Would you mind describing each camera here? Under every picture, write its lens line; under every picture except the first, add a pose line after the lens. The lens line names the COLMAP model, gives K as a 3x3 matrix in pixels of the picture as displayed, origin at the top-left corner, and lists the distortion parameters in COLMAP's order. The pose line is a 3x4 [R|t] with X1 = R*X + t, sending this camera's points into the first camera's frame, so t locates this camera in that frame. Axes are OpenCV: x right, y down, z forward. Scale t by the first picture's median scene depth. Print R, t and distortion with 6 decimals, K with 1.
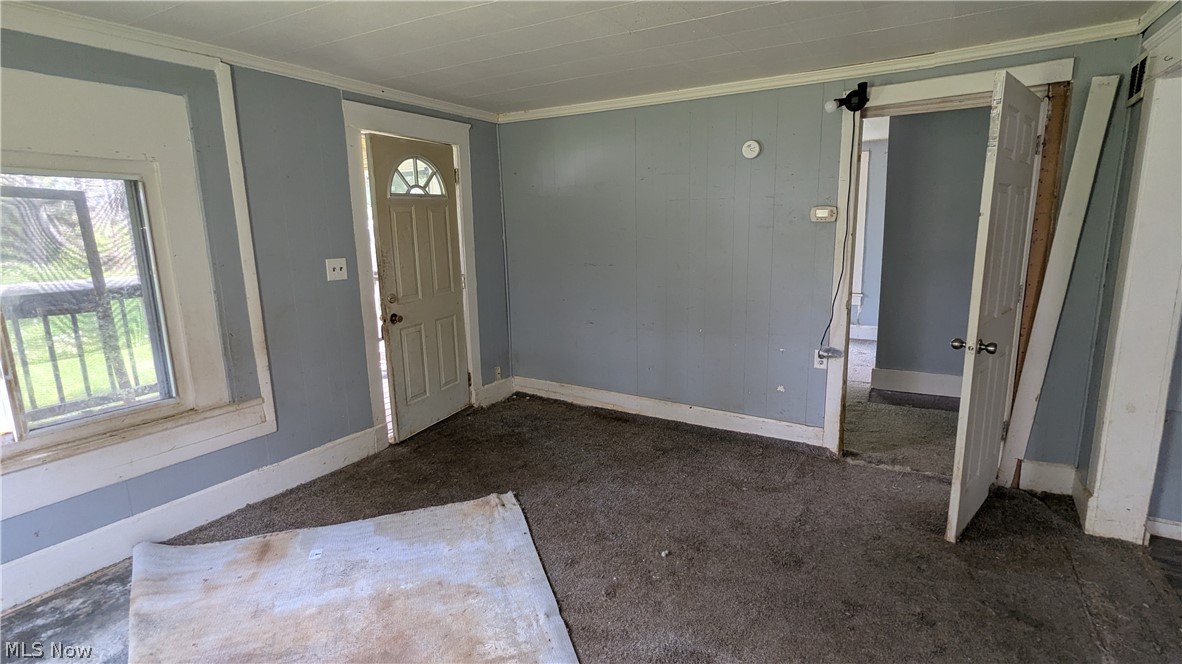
lens RADIAL K [[559.2, 0, 594.1], [0, 559.2, 325.6], [0, 0, 1]] dist [-0.002393, 0.001593]
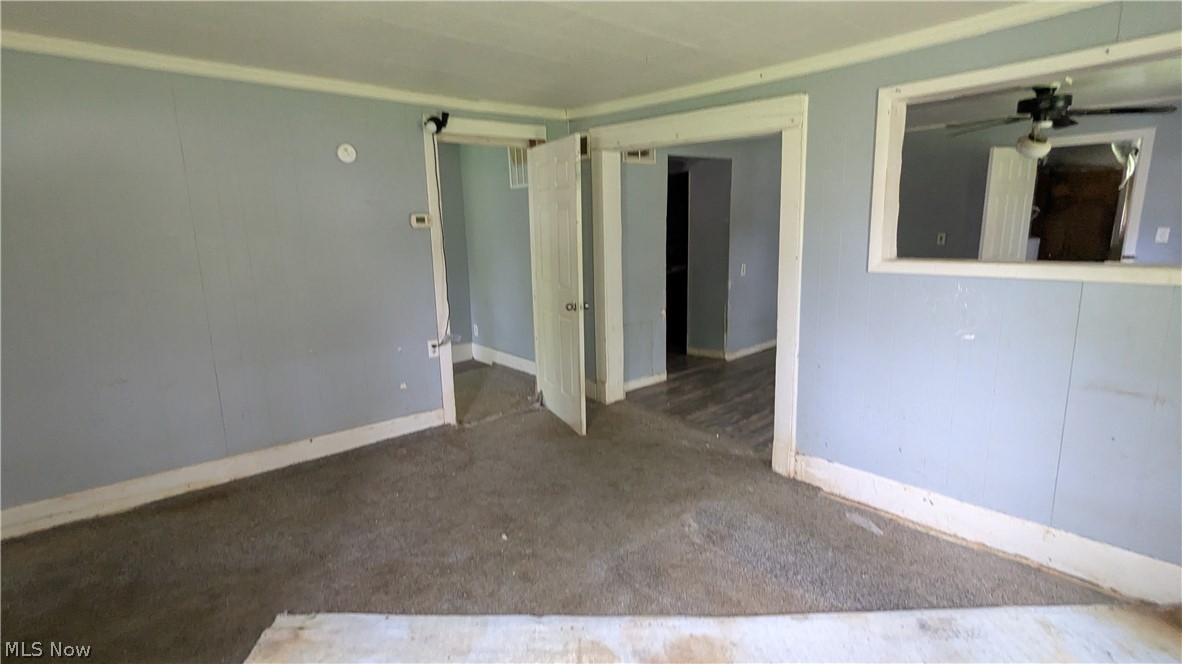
lens RADIAL K [[559.2, 0, 590.4], [0, 559.2, 330.6], [0, 0, 1]] dist [-0.002393, 0.001593]
pose [[0.312497, -0.172981, 0.934036, -0.570966], [0.180555, 0.976171, 0.120377, -0.057734], [-0.932602, 0.131027, 0.336283, 0.331426]]
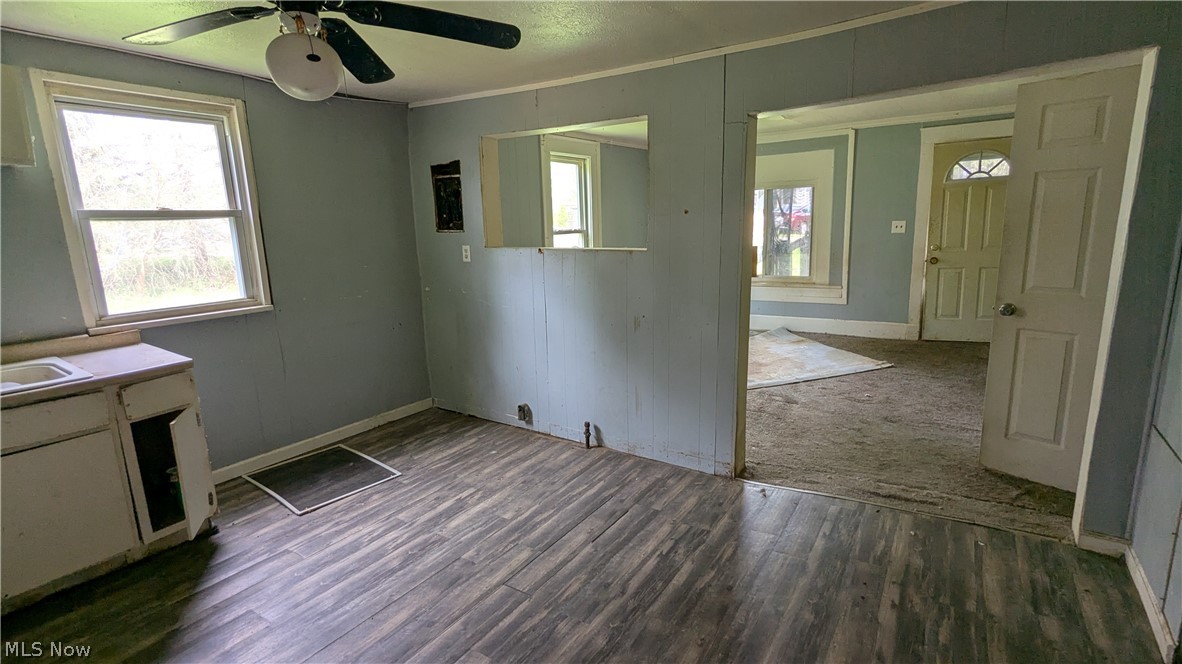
lens RADIAL K [[559.2, 0, 593.1], [0, 559.2, 328.5], [0, 0, 1]] dist [-0.002393, 0.001593]
pose [[-0.040063, 0.217094, -0.975328, 1.390746], [-0.137040, 0.965694, 0.220579, -0.048031], [0.989755, 0.142496, -0.008938, 0.099917]]
